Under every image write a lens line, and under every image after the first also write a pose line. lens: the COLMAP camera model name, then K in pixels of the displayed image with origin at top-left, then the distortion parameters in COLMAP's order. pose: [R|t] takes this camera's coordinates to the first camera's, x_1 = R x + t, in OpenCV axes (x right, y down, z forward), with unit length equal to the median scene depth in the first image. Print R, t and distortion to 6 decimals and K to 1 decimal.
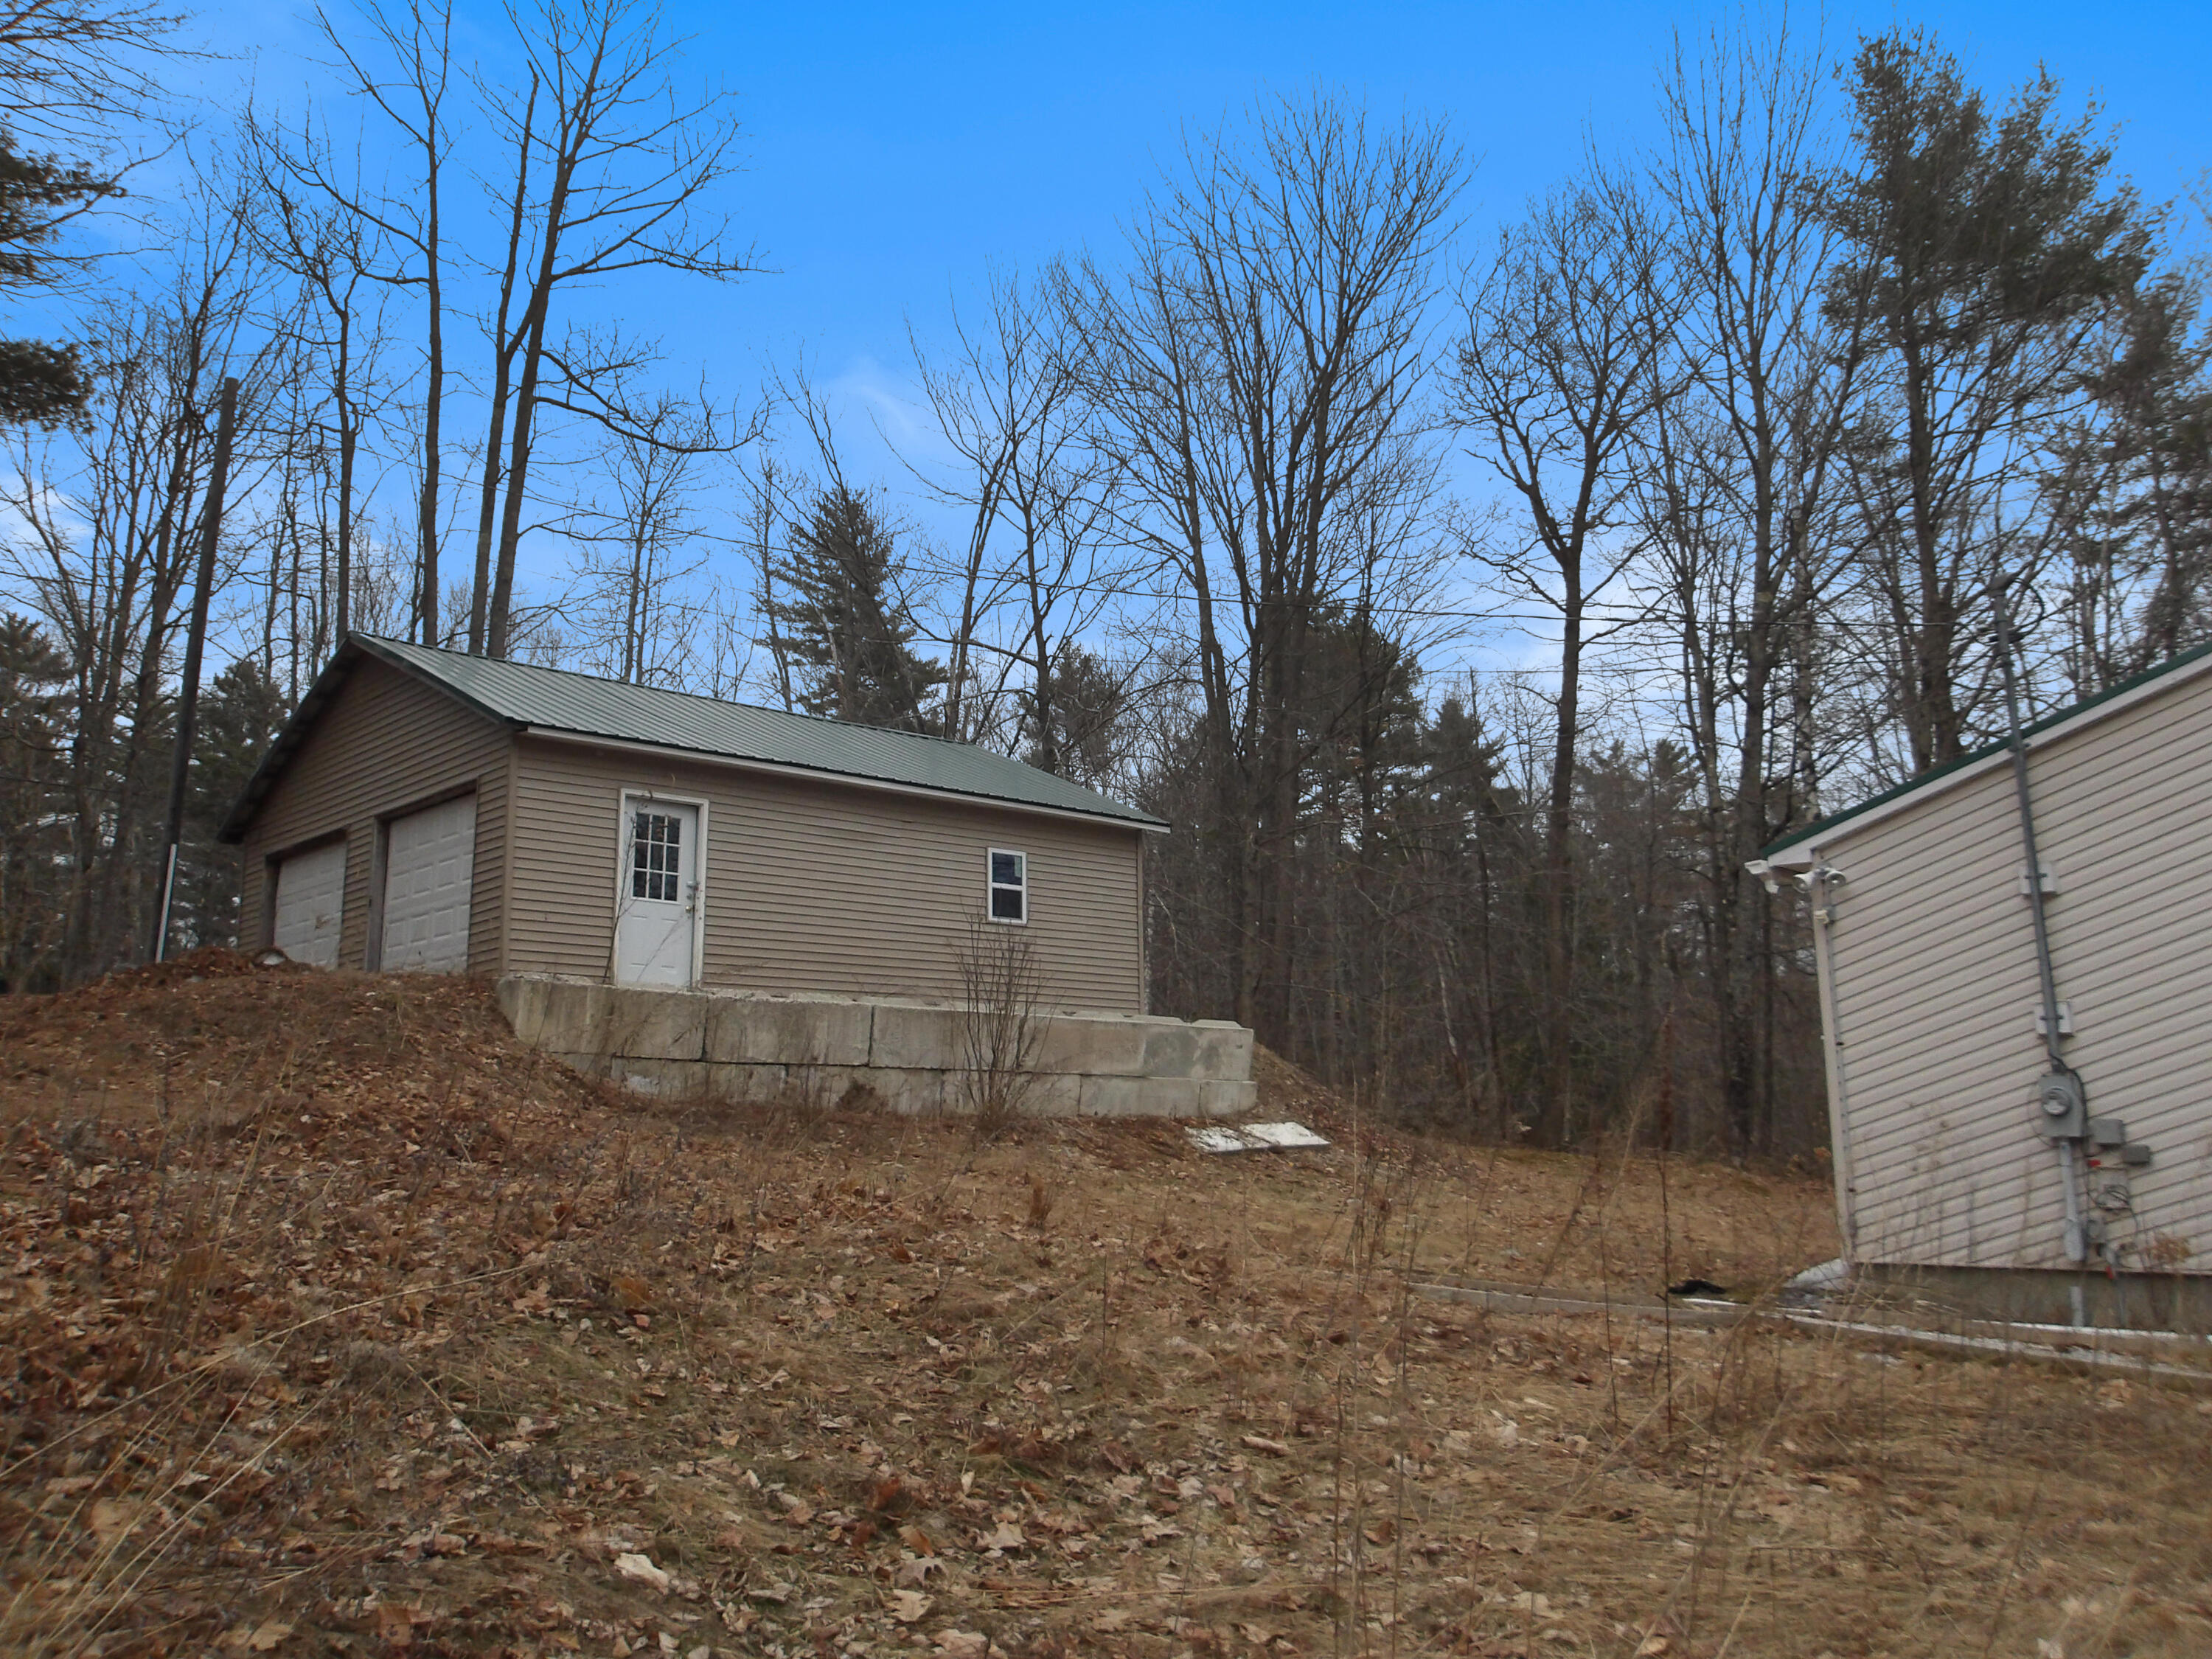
lens RADIAL K [[1826.3, 0, 1111.2], [0, 1826.3, 797.9], [0, 0, 1]] dist [0.008967, 0.005454]
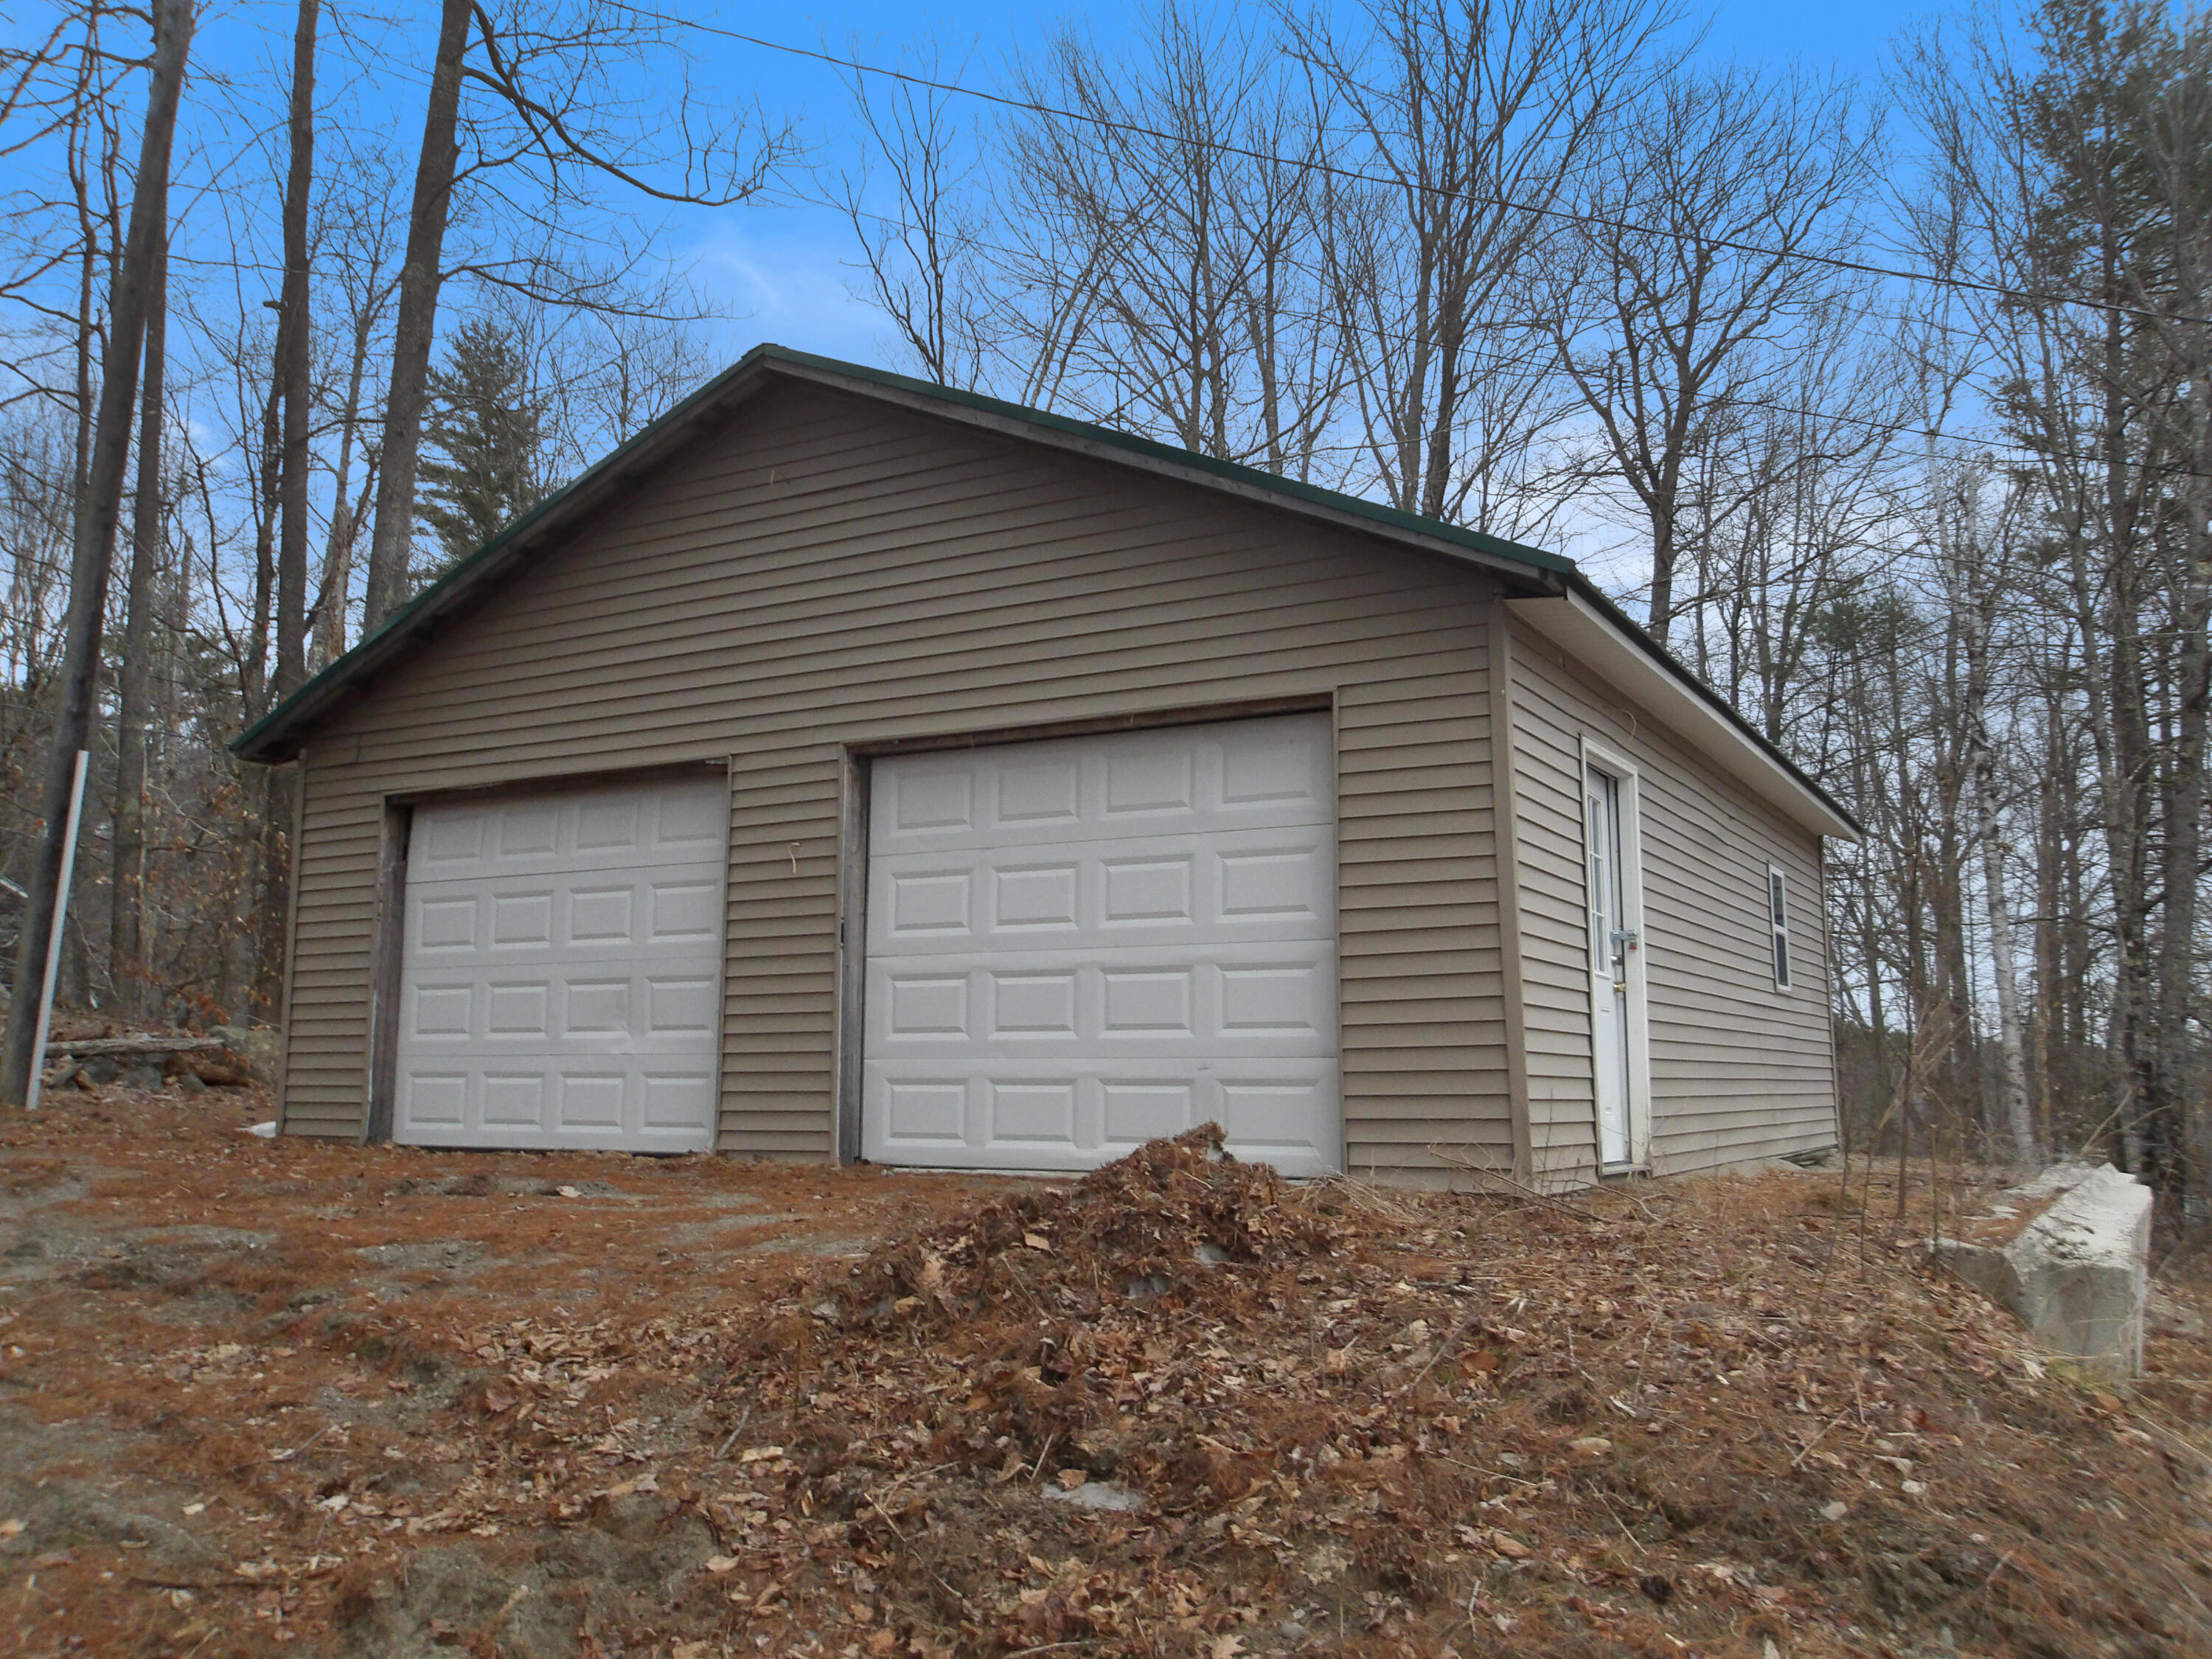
lens RADIAL K [[1826.3, 0, 1111.2], [0, 1826.3, 797.9], [0, 0, 1]] dist [0.008967, 0.005454]
pose [[0.951740, 0.060532, 0.300876, -0.252127], [-0.071112, 0.997172, 0.024327, 0.003775], [-0.298553, -0.044549, 0.953353, 0.281866]]
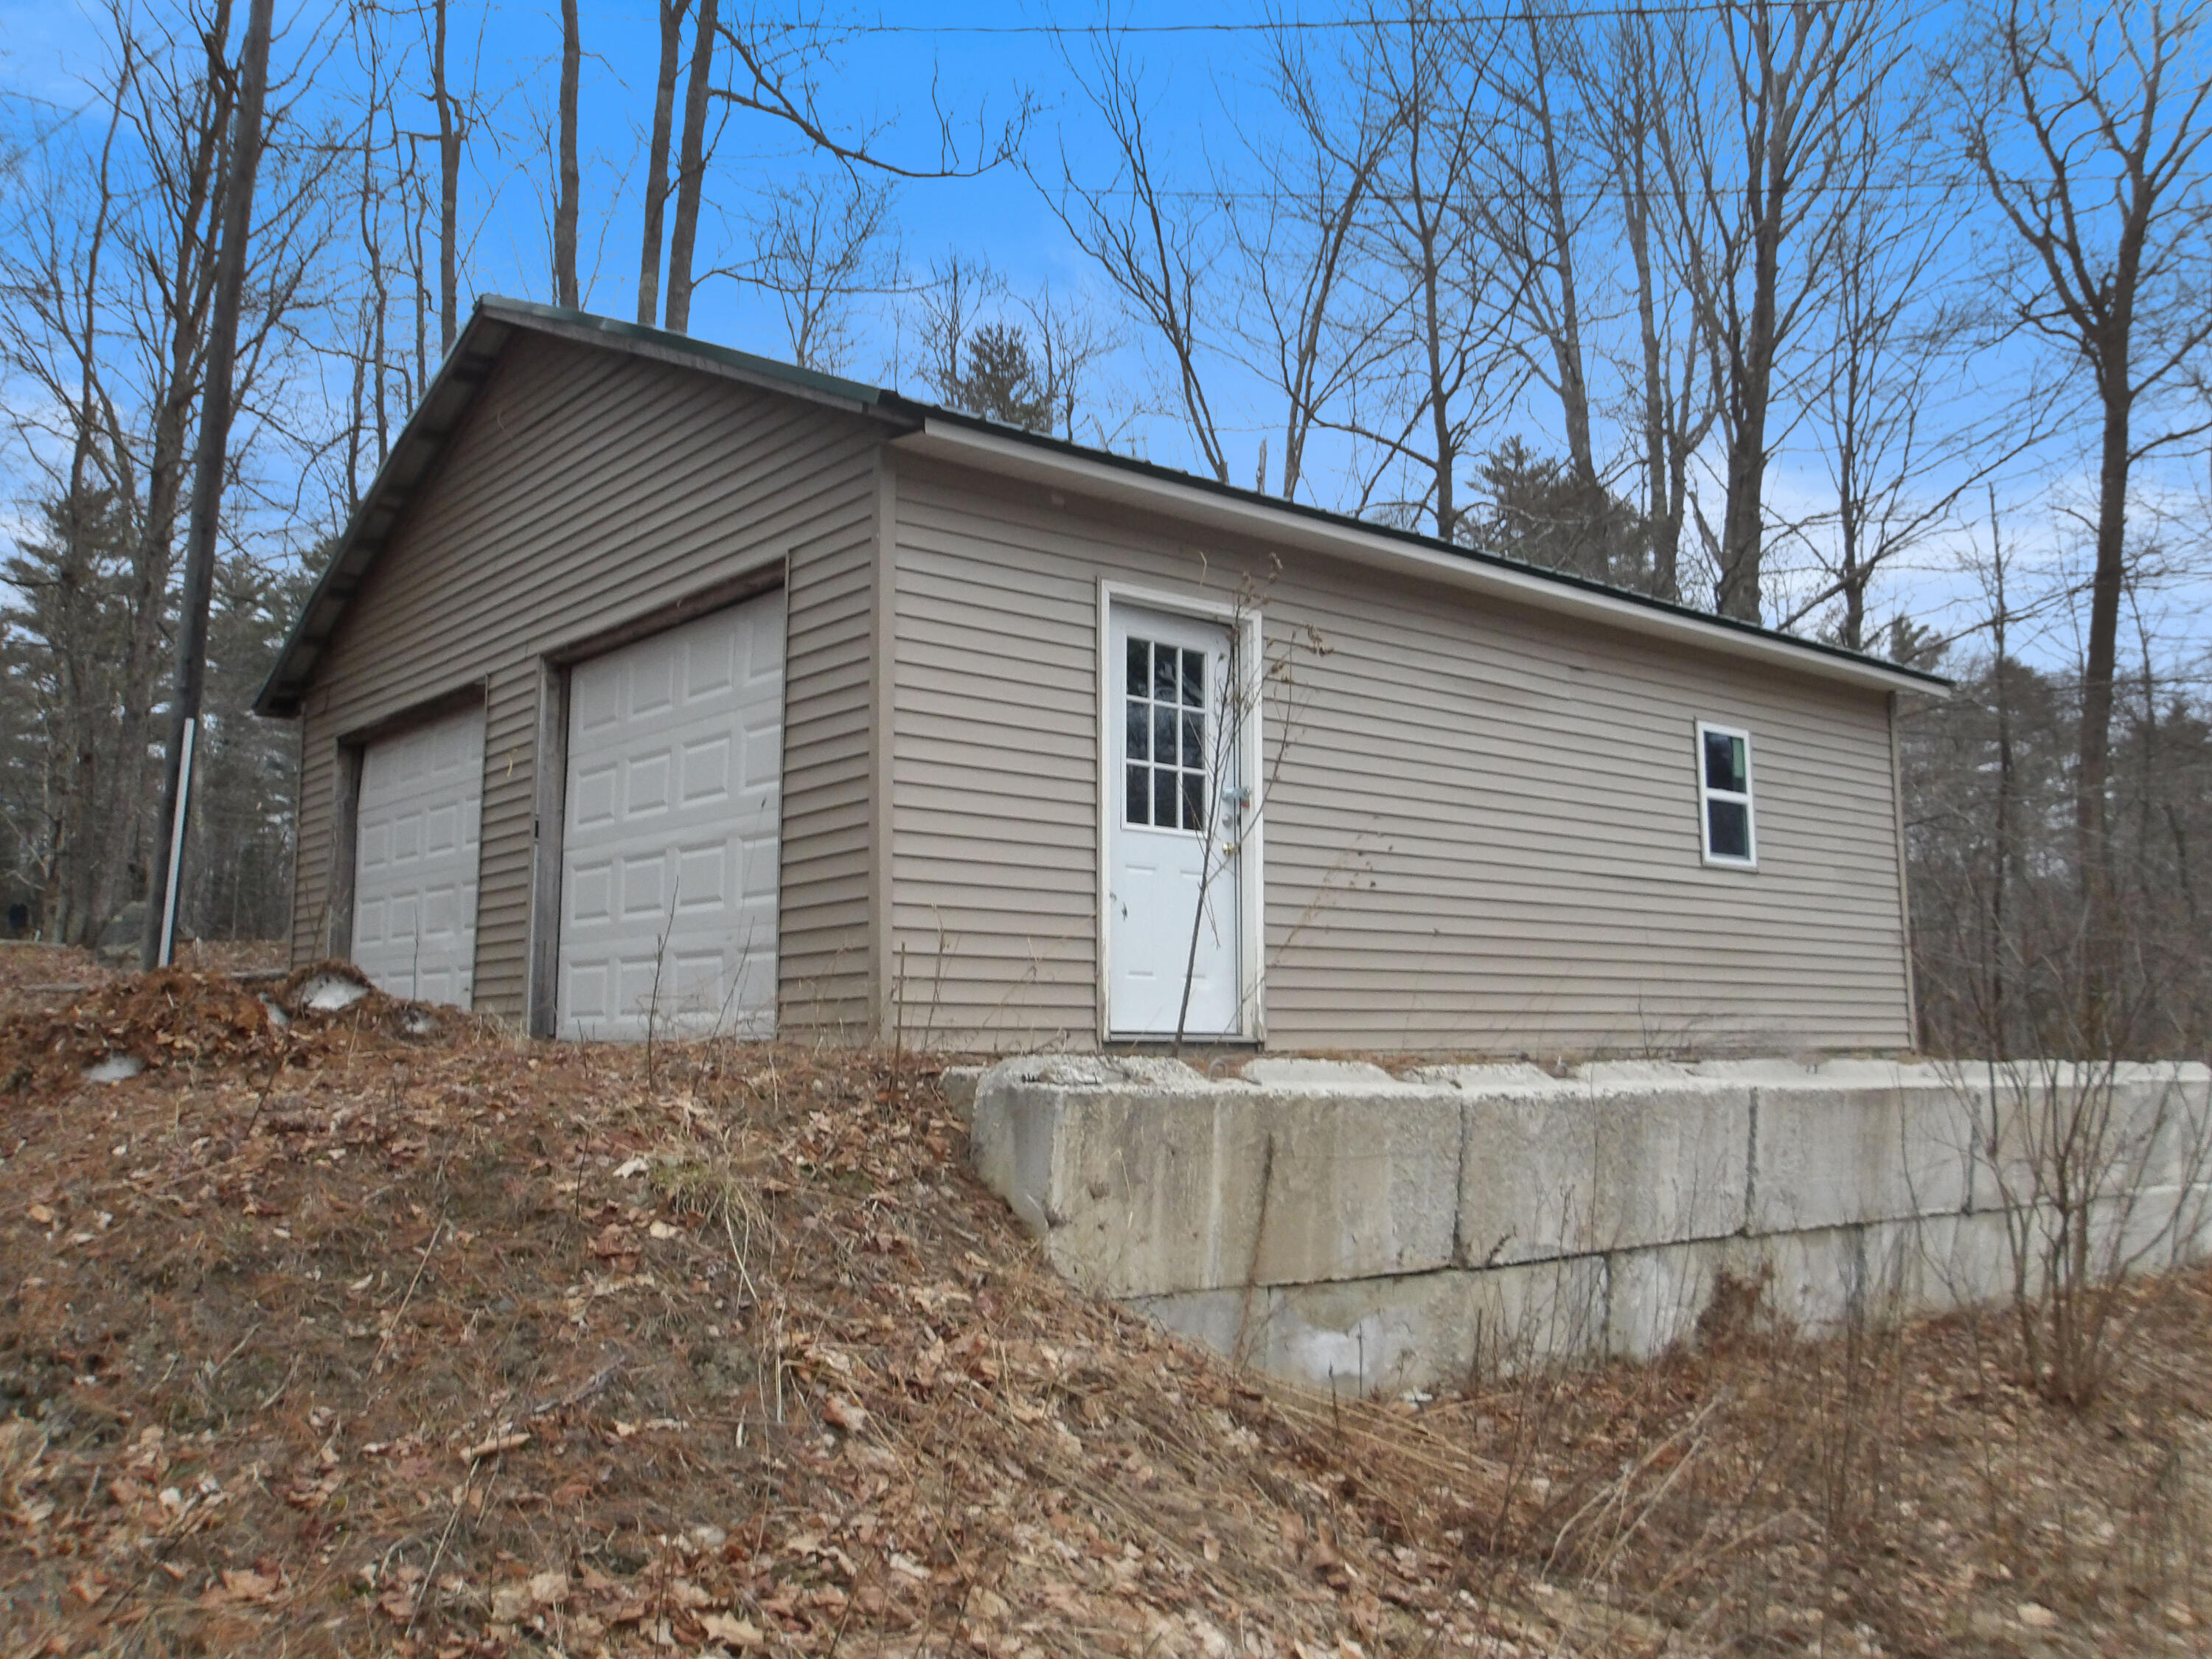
lens RADIAL K [[1826.3, 0, 1111.2], [0, 1826.3, 797.9], [0, 0, 1]] dist [0.008967, 0.005454]
pose [[0.998990, 0.002267, -0.044877, -0.117992], [0.000348, 0.998306, 0.058174, 0.010494], [0.044932, -0.058131, 0.997297, 0.266037]]
